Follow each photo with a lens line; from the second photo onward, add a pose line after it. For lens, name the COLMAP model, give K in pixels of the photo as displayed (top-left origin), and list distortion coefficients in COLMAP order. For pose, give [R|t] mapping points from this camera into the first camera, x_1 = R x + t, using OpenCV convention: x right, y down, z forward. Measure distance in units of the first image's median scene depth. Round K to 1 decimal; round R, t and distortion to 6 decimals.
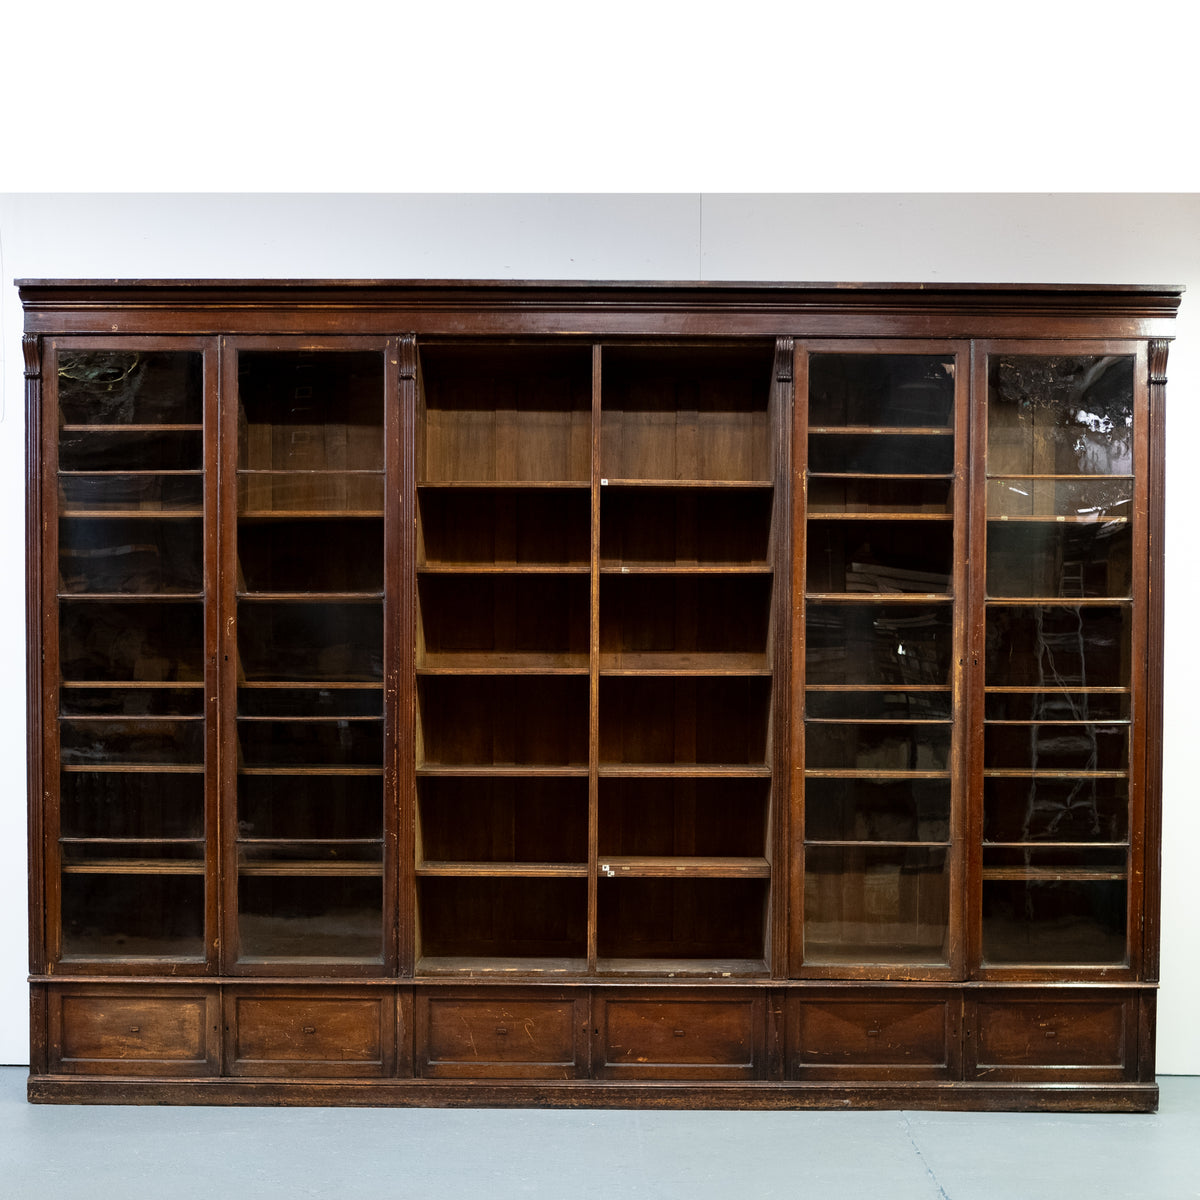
lens RADIAL K [[1678.4, 0, 608.7], [0, 1678.4, 720.6], [0, 0, 1]] dist [-0.008298, -0.057103]
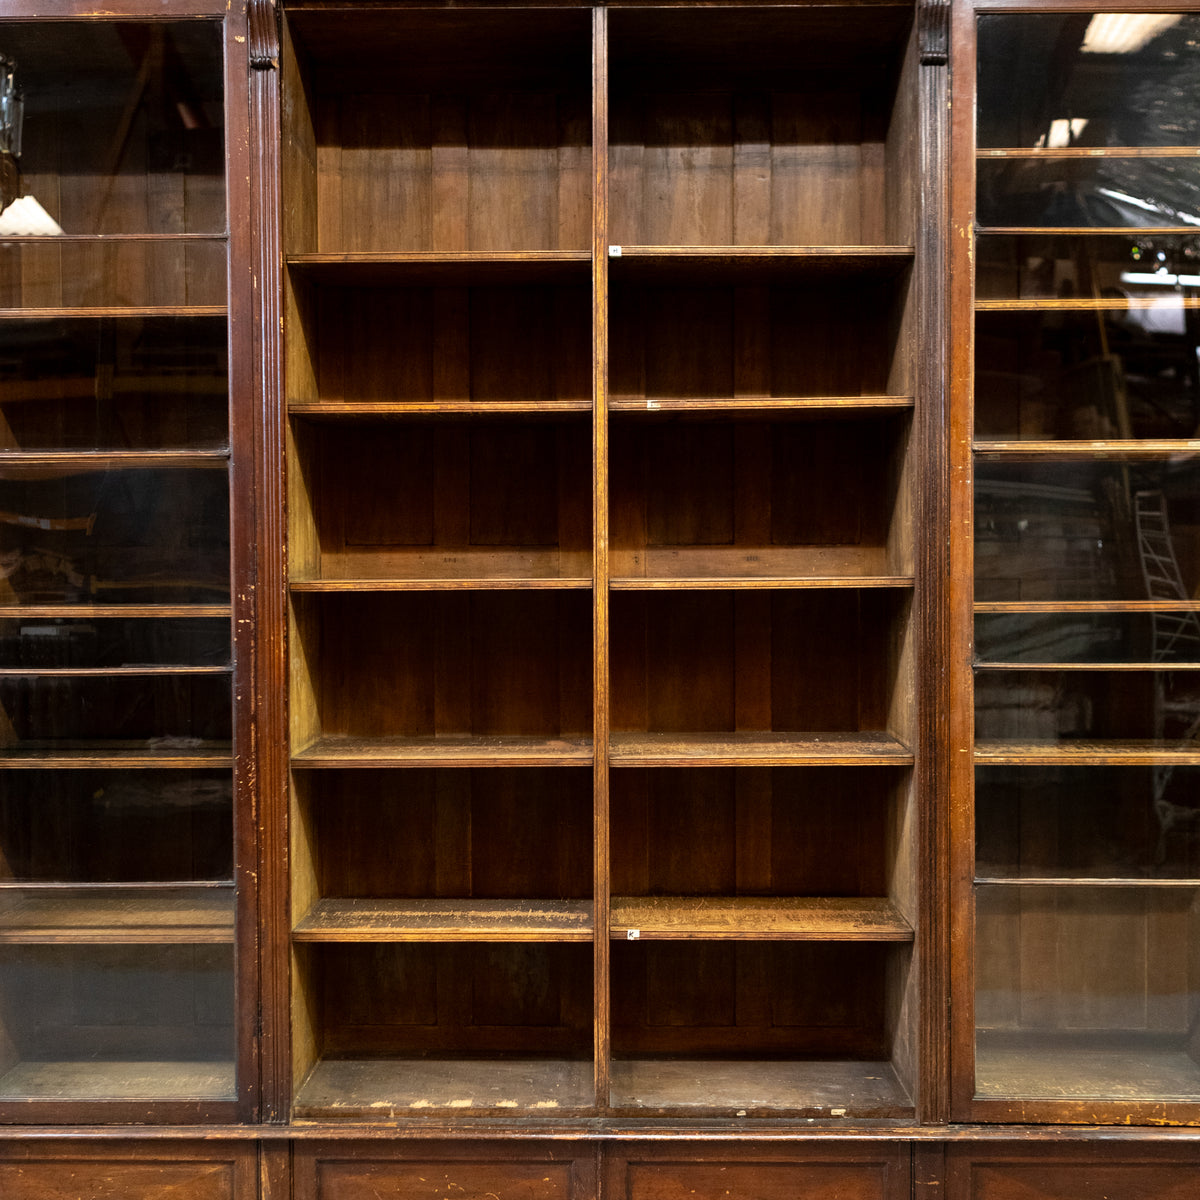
lens RADIAL K [[1448.9, 0, 600.0], [0, 1448.9, 600.0], [0, 0, 1]] dist [0.015505, -0.016188]
pose [[0.999895, -0.010456, -0.009995, -0.003979], [0.010449, 0.999945, -0.000757, -0.023199], [0.010003, 0.000653, 0.999950, 0.506669]]
